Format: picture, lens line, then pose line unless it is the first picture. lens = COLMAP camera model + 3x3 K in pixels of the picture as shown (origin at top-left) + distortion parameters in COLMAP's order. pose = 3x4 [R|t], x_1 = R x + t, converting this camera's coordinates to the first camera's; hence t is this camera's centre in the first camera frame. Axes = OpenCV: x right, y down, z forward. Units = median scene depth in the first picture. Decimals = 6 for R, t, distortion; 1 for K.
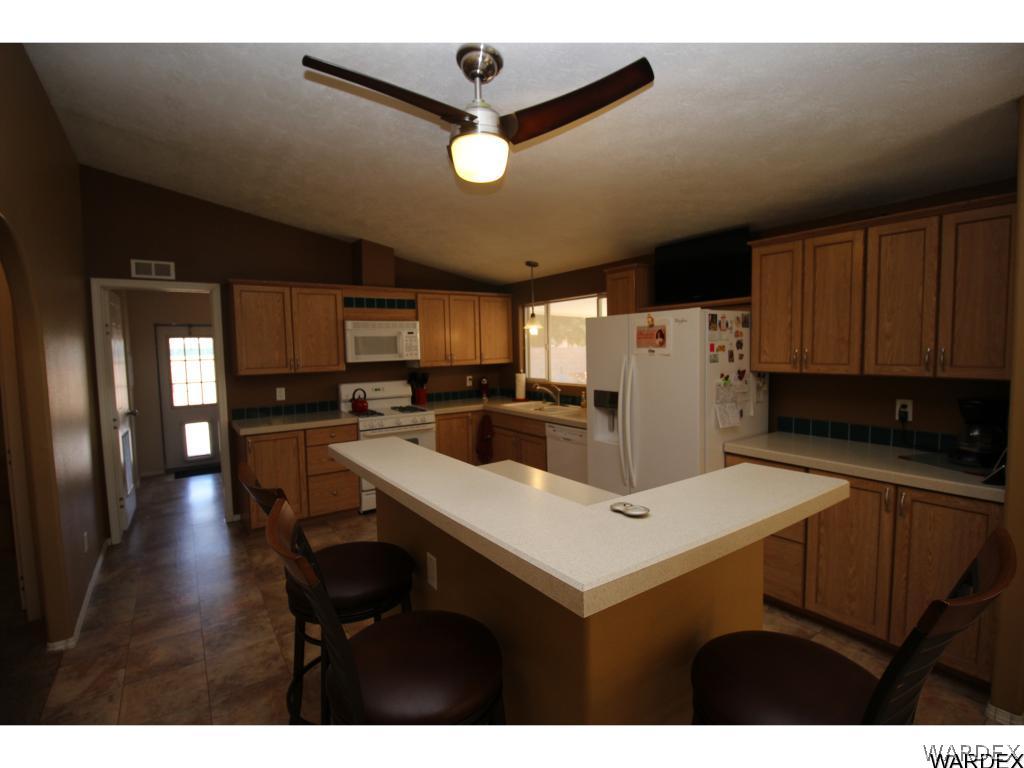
lens RADIAL K [[475.4, 0, 505.3], [0, 475.4, 379.1], [0, 0, 1]] dist [-0.001775, -0.011697]
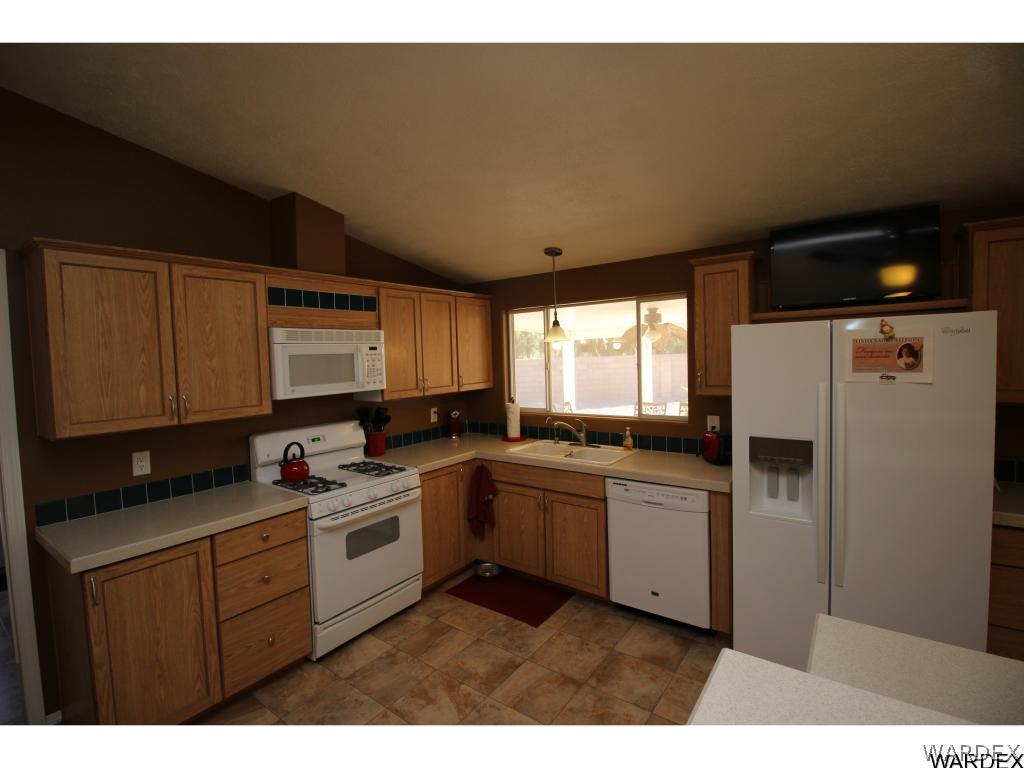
lens RADIAL K [[475.4, 0, 504.8], [0, 475.4, 378.2], [0, 0, 1]] dist [-0.001775, -0.011697]
pose [[0.947275, -0.023050, 0.319591, -0.270861], [0.032388, 0.999189, -0.023935, -0.041207], [-0.318780, 0.033024, 0.947253, 0.387808]]
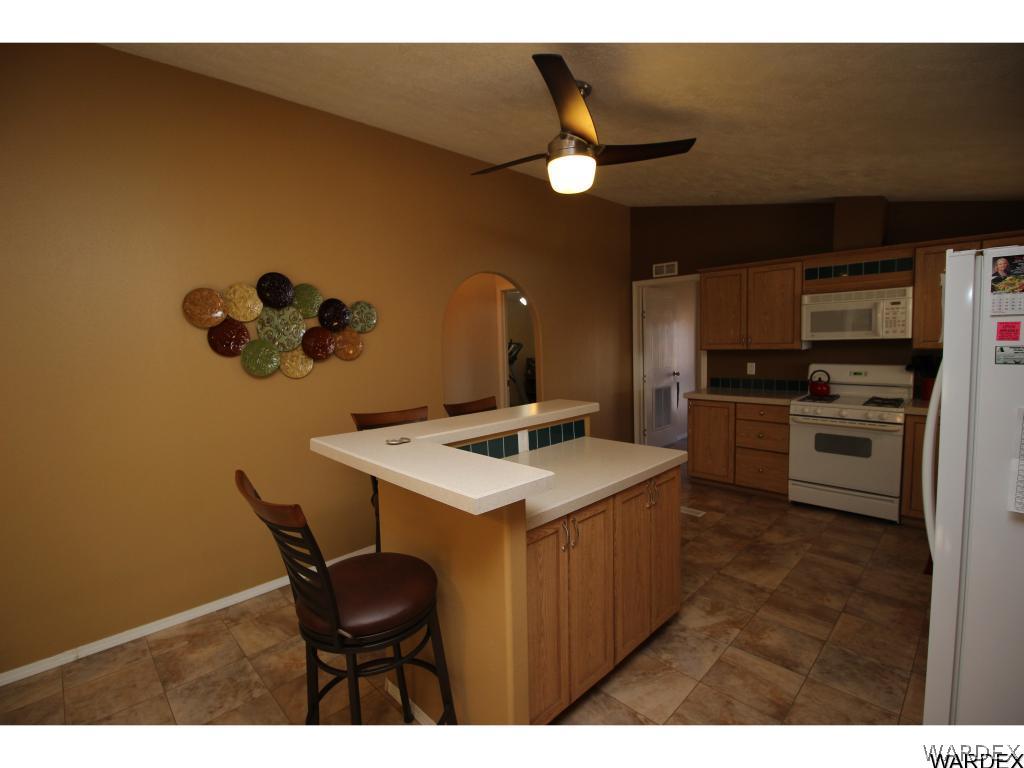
lens RADIAL K [[475.4, 0, 509.5], [0, 475.4, 388.6], [0, 0, 1]] dist [-0.001775, -0.011697]
pose [[0.171560, 0.120501, -0.977776, 0.517750], [-0.036728, 0.992584, 0.115882, -0.030250], [0.984489, 0.016031, 0.174713, 0.297700]]
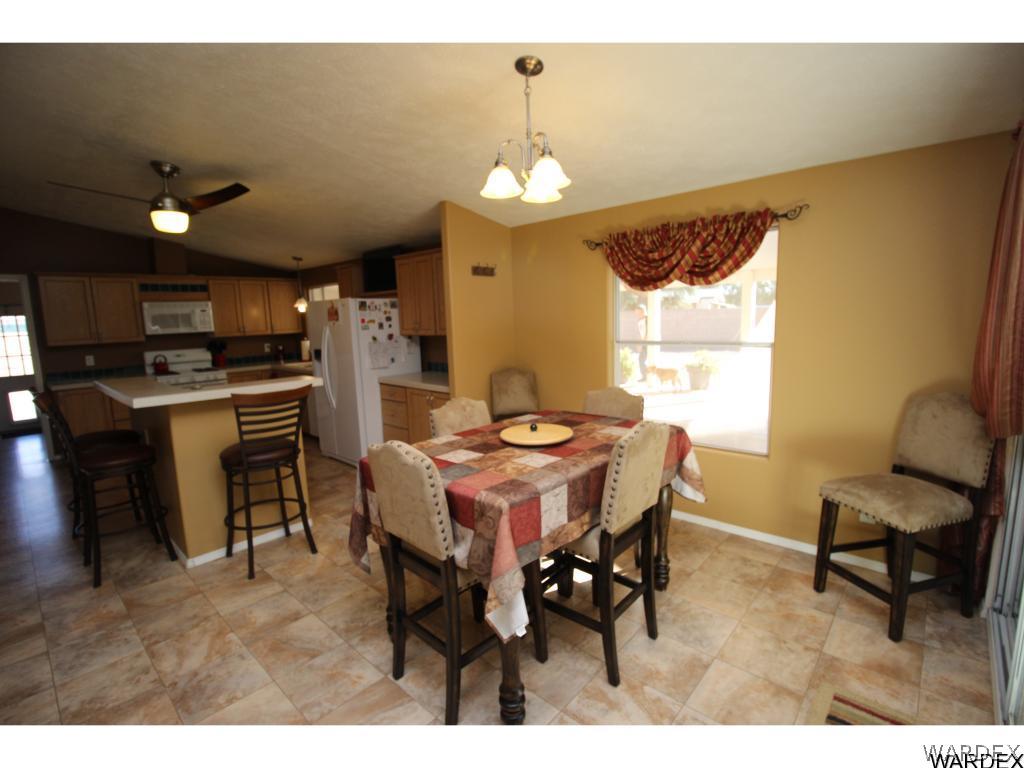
lens RADIAL K [[475.4, 0, 508.3], [0, 475.4, 379.5], [0, 0, 1]] dist [-0.001775, -0.011697]
pose [[0.975712, -0.038866, 0.215580, 0.370147], [0.024989, 0.997459, 0.066724, 0.027169], [-0.217626, -0.059716, 0.974204, -0.509505]]
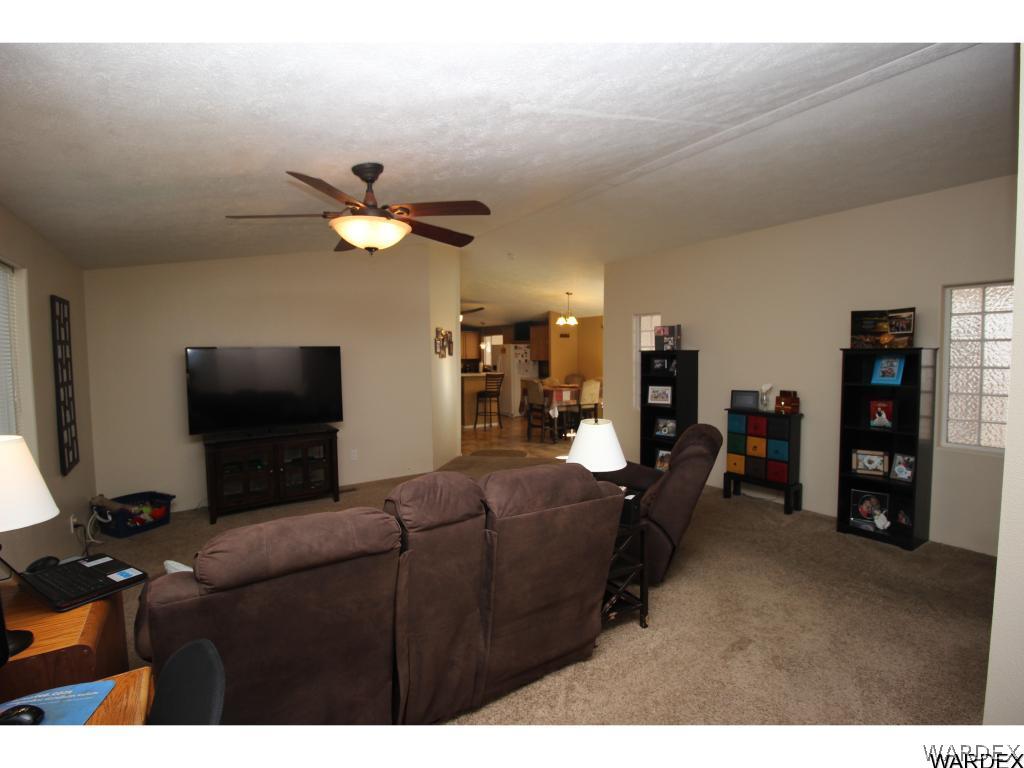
lens RADIAL K [[475.4, 0, 517.8], [0, 475.4, 379.9], [0, 0, 1]] dist [-0.001775, -0.011697]
pose [[0.999887, 0.014925, -0.001885, 0.303253], [-0.014932, 0.999880, -0.004047, 0.114036], [0.001824, 0.004075, 0.999990, -2.012590]]
